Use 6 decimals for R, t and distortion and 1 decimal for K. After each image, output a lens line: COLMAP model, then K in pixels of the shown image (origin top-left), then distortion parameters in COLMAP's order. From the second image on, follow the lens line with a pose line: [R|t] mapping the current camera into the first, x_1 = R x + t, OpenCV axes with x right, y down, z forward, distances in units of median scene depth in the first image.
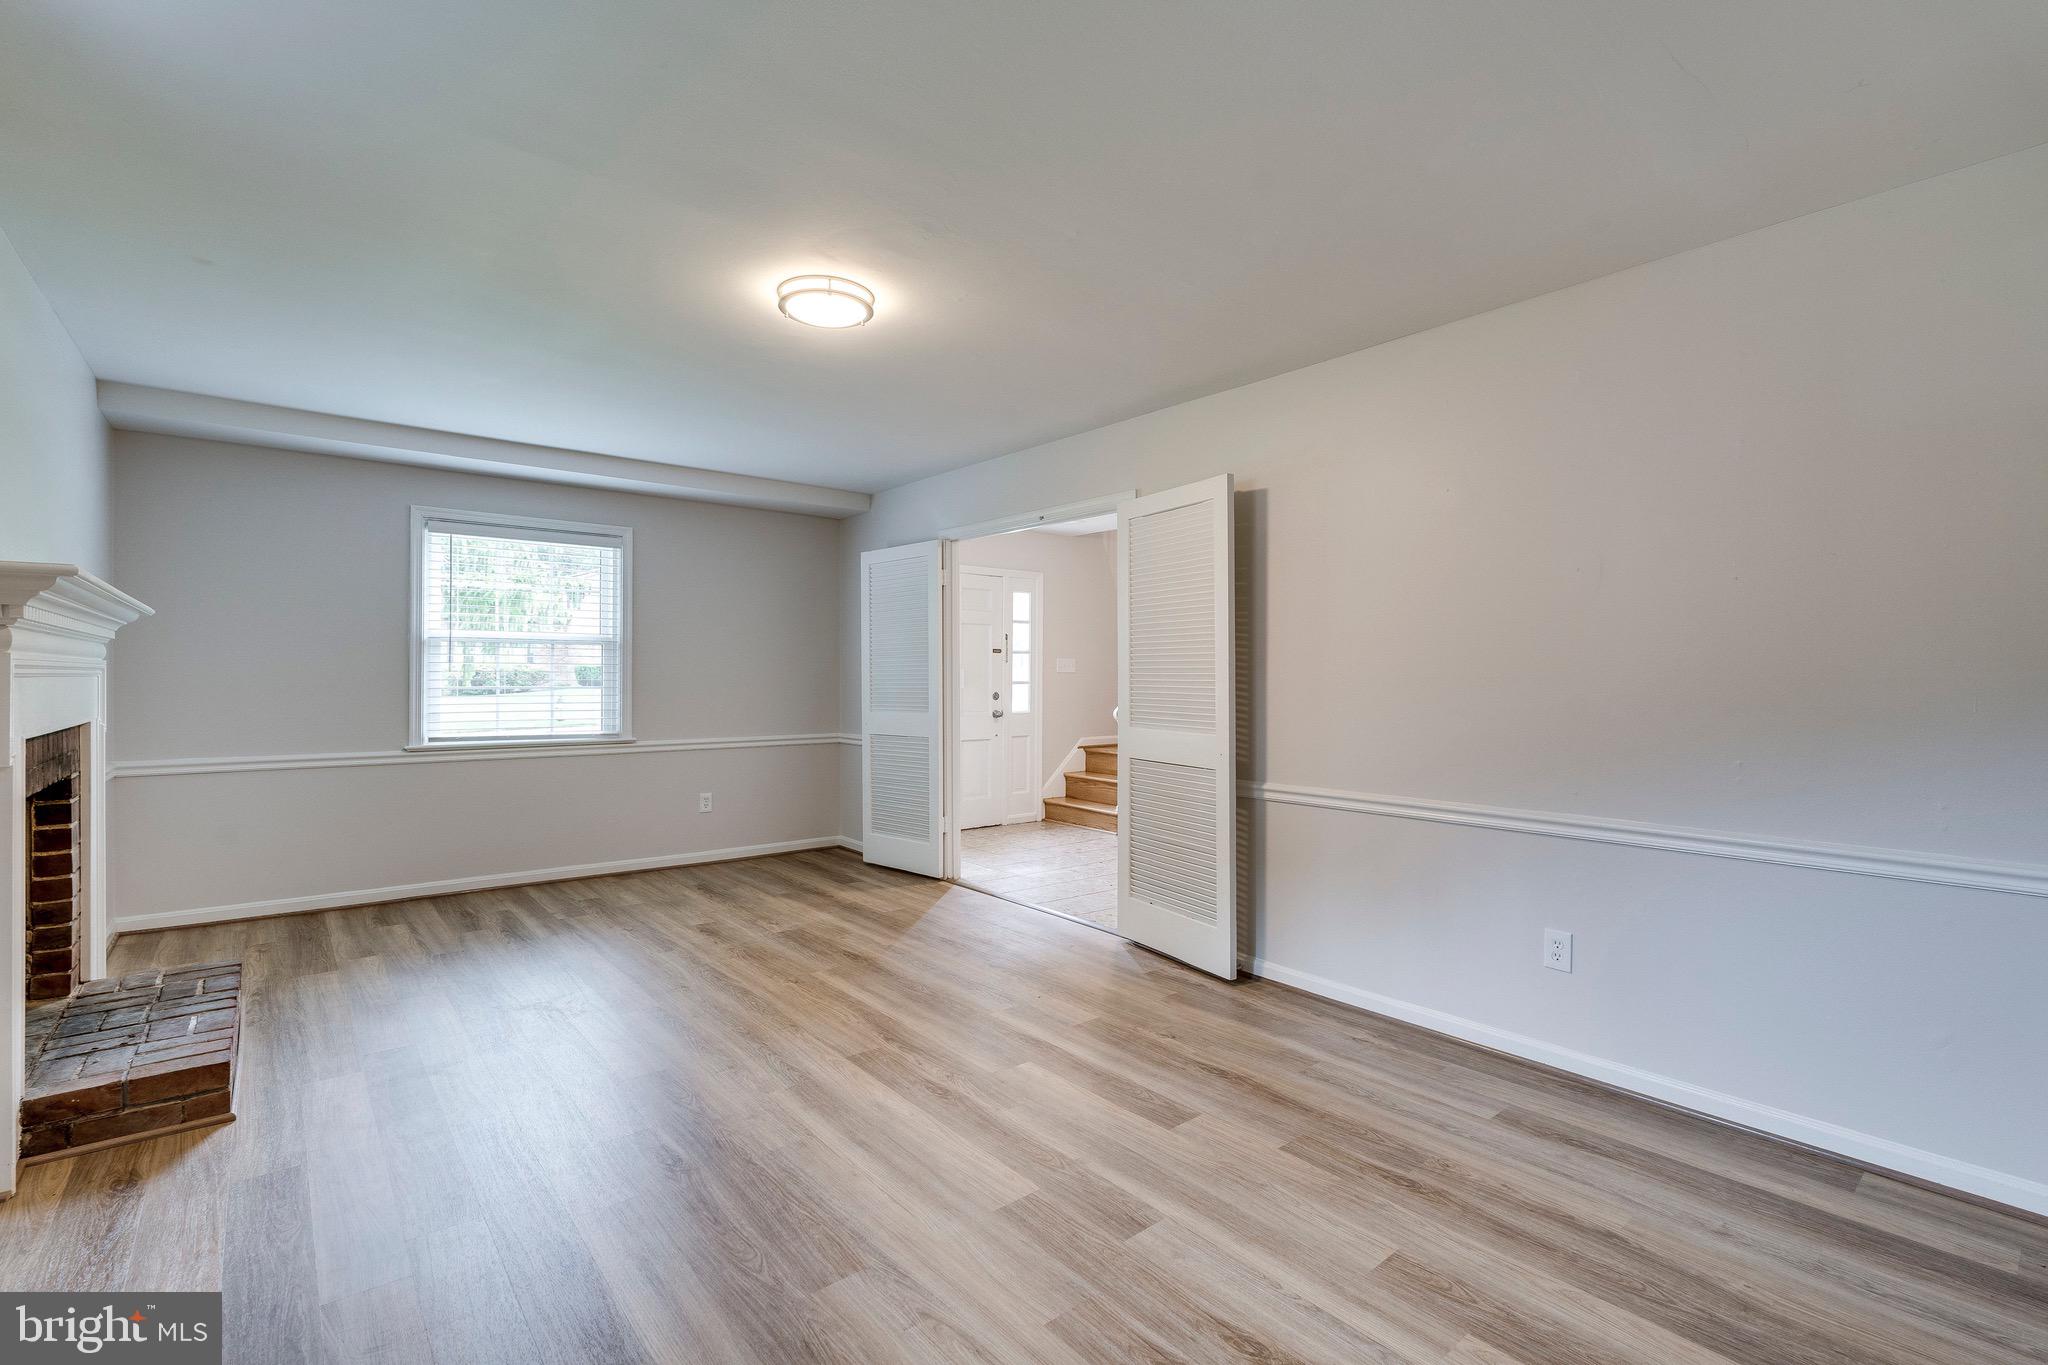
lens RADIAL K [[917.1, 0, 1023.5], [0, 917.1, 680.6], [0, 0, 1]] dist [-0.004374, 0.000192]
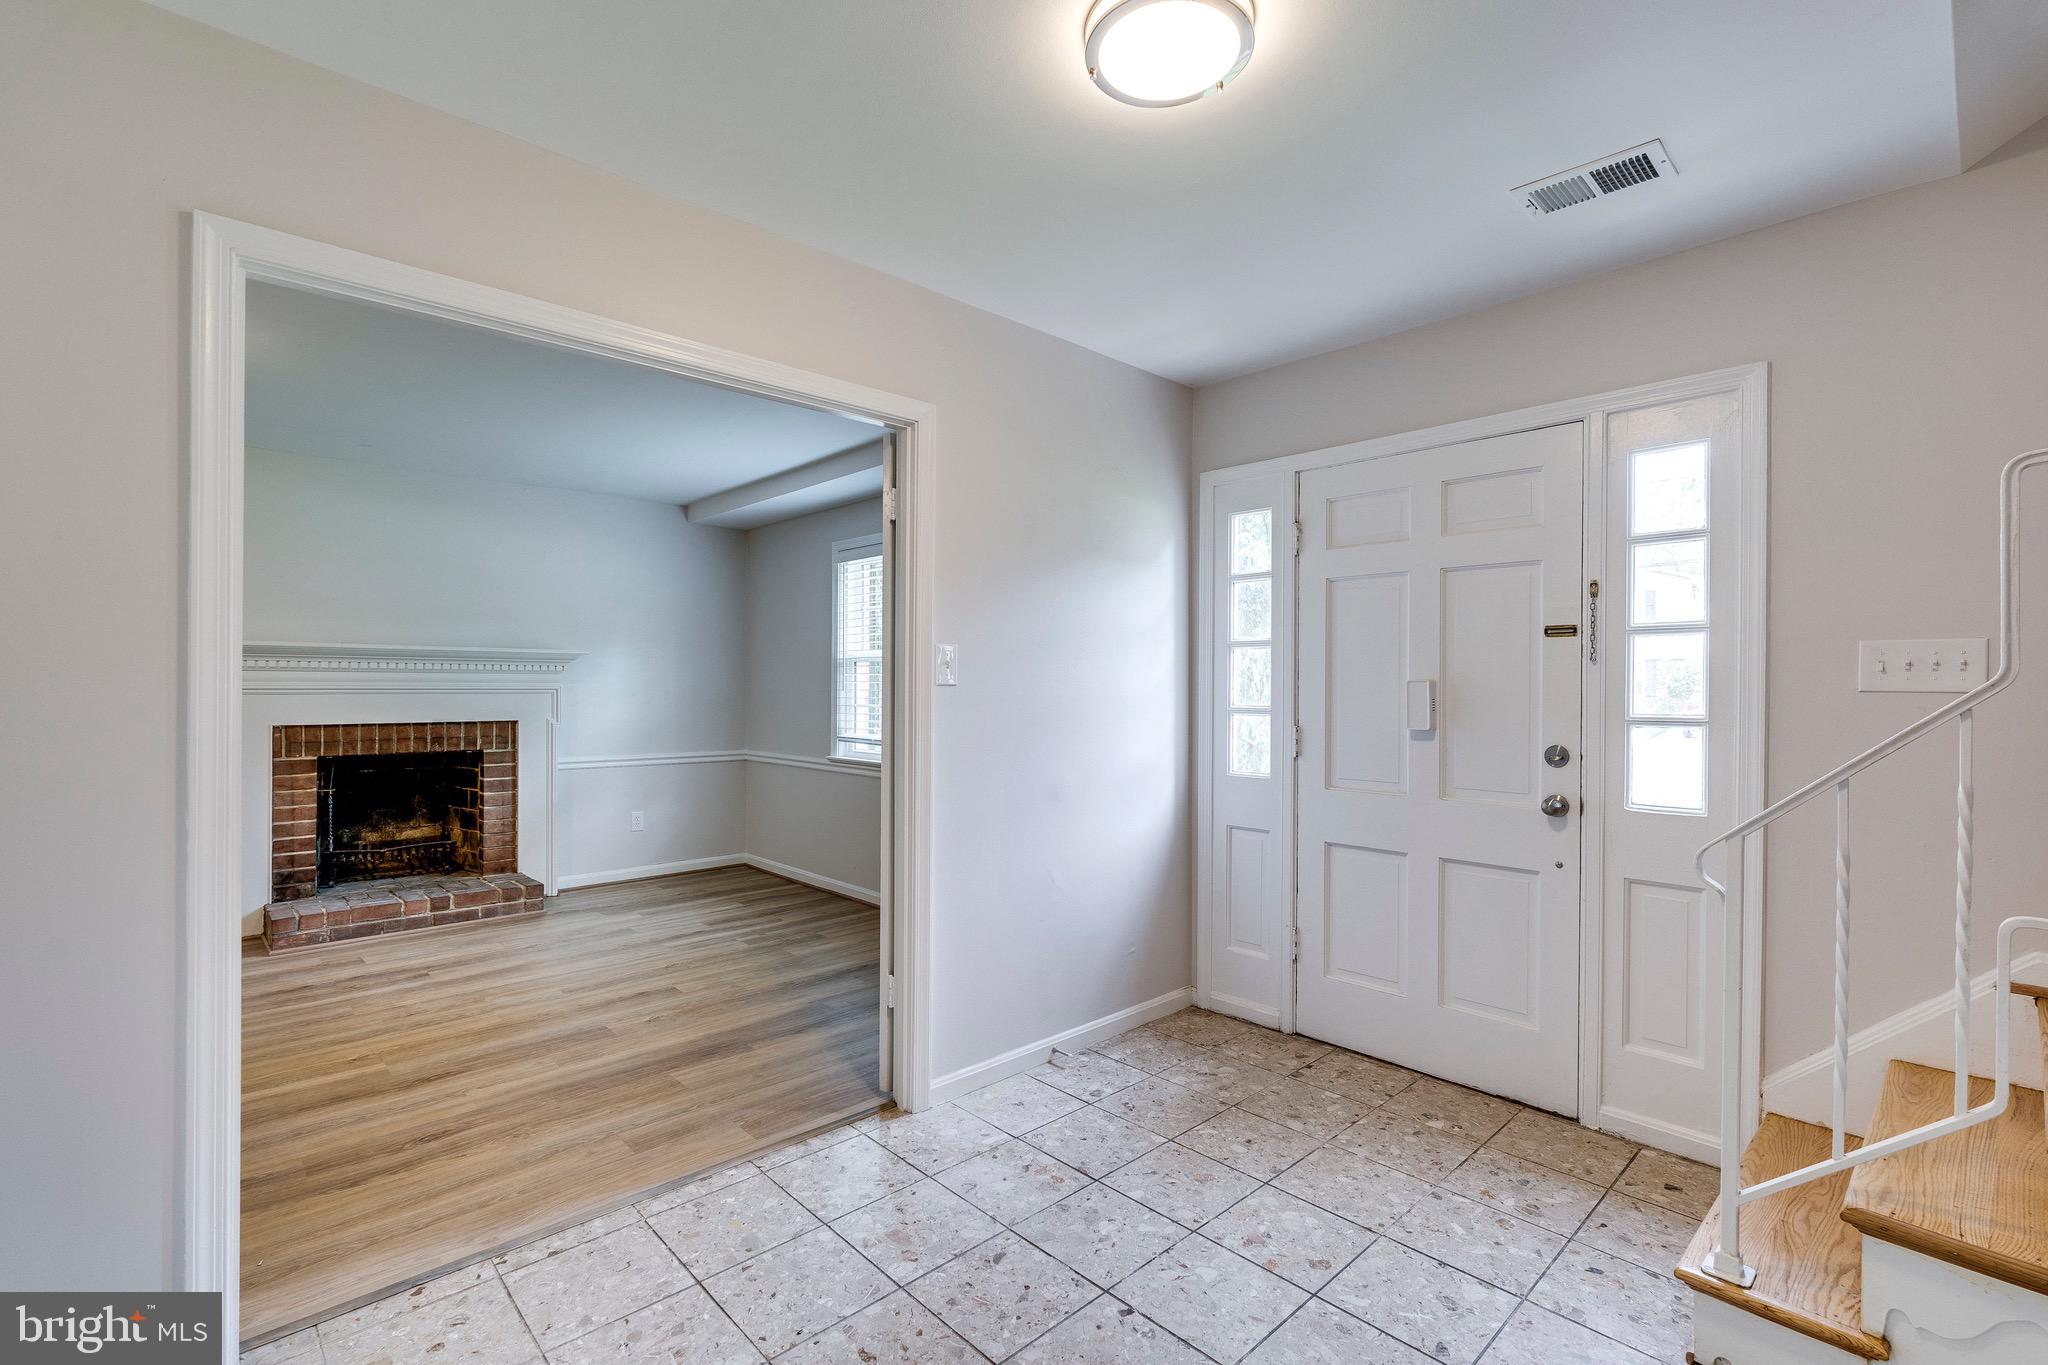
lens RADIAL K [[917.1, 0, 1025.9], [0, 917.1, 687.5], [0, 0, 1]] dist [-0.004374, 0.000192]
pose [[0.071245, -0.001514, -0.997458, 0.314200], [-0.006627, 0.999976, -0.001991, -0.008126], [0.997437, 0.006752, 0.071233, 0.764949]]
